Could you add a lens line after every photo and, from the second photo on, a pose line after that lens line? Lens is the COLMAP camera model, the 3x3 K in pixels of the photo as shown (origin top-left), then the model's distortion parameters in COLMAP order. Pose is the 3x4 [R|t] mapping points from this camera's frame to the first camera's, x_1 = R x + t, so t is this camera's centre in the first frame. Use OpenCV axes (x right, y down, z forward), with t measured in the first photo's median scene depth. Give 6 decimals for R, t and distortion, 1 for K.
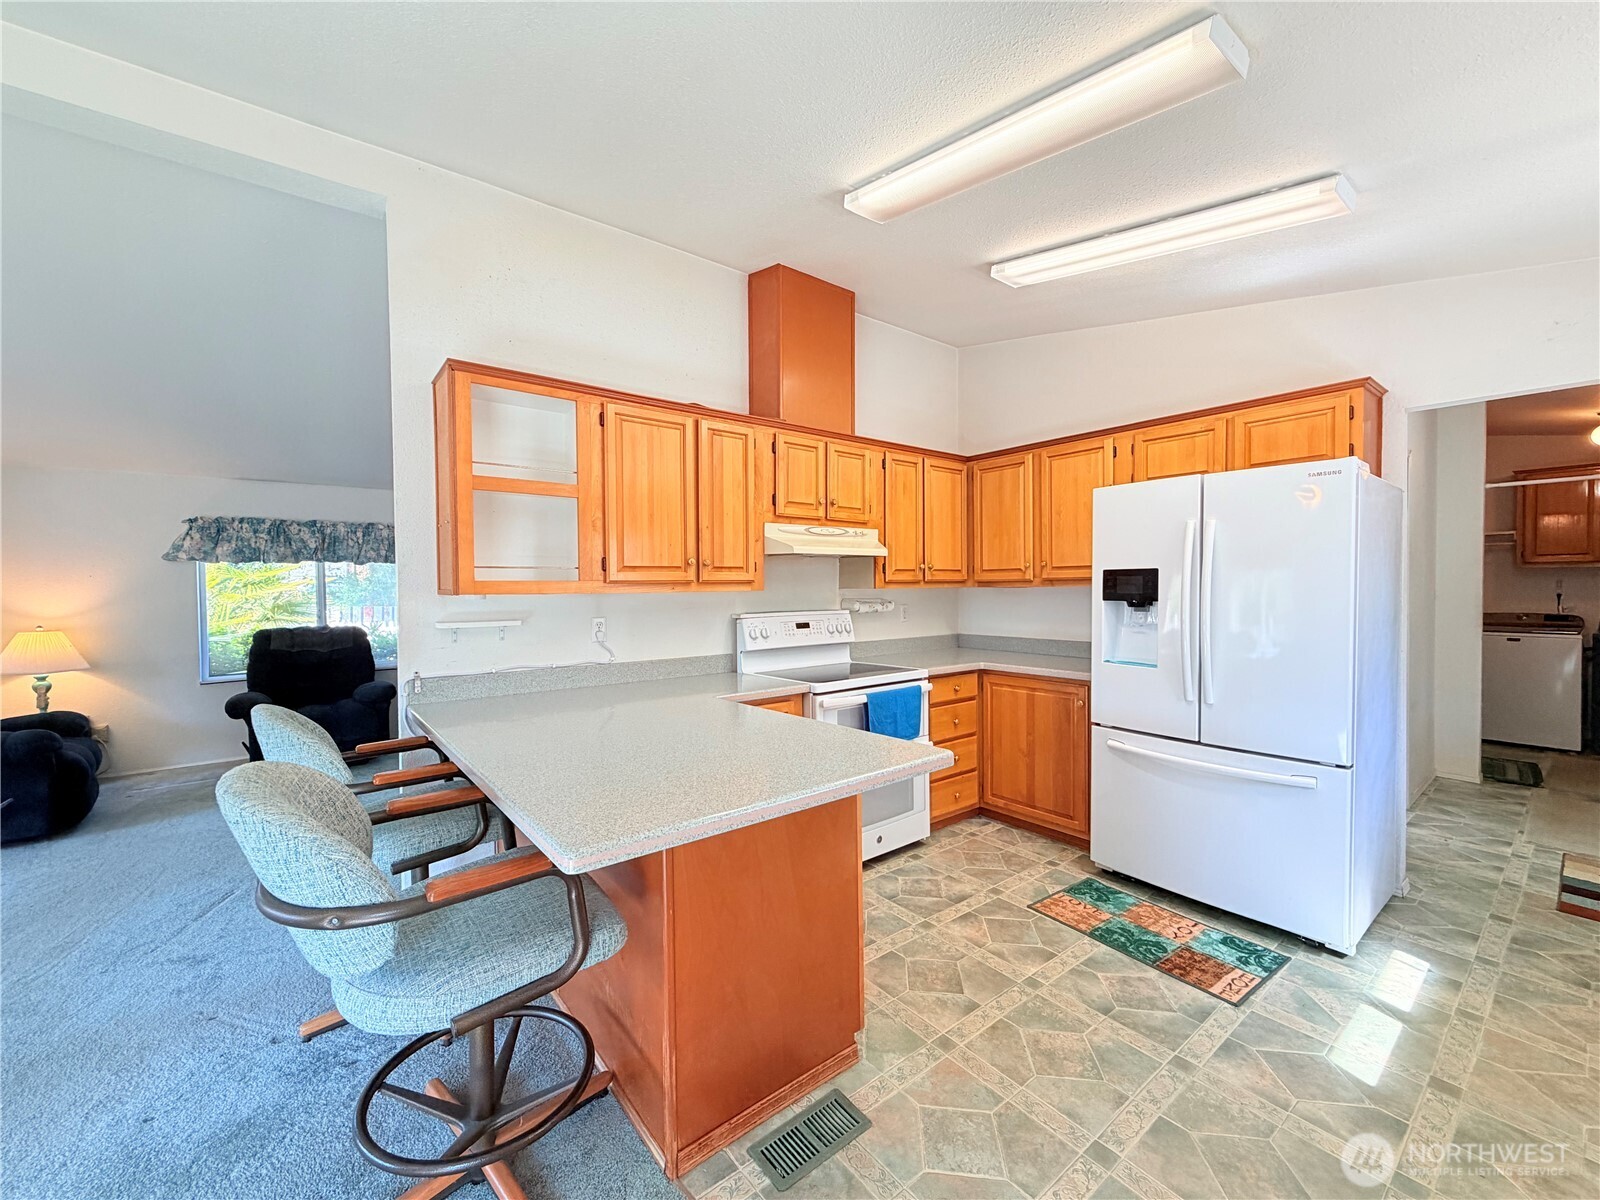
lens RADIAL K [[635.1, 0, 792.1], [0, 635.1, 598.1], [0, 0, 1]] dist [0.000441, -0.000045]
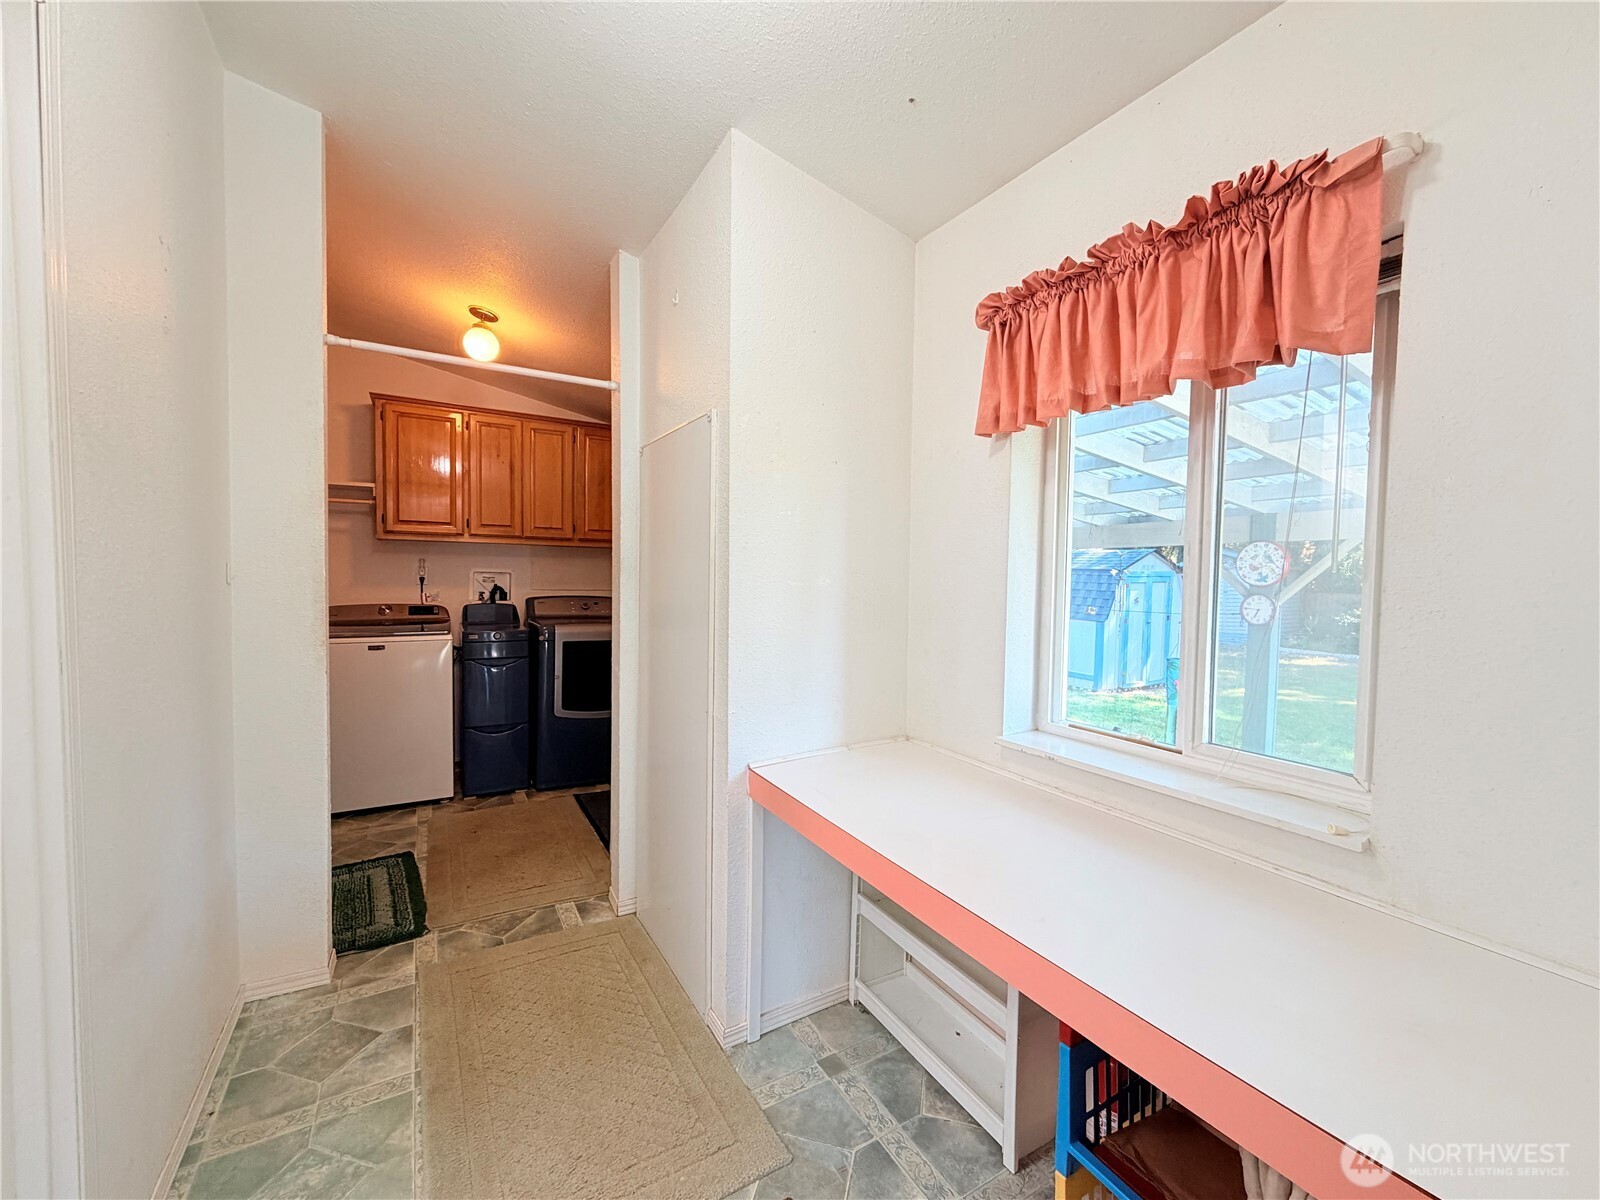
lens RADIAL K [[635.1, 0, 786.3], [0, 635.1, 598.2], [0, 0, 1]] dist [0.000441, -0.000045]
pose [[0.138950, -0.024340, 0.990000, 0.992945], [0.002877, 0.999704, 0.024175, 0.001261], [-0.990295, -0.000511, 0.138979, 0.890262]]
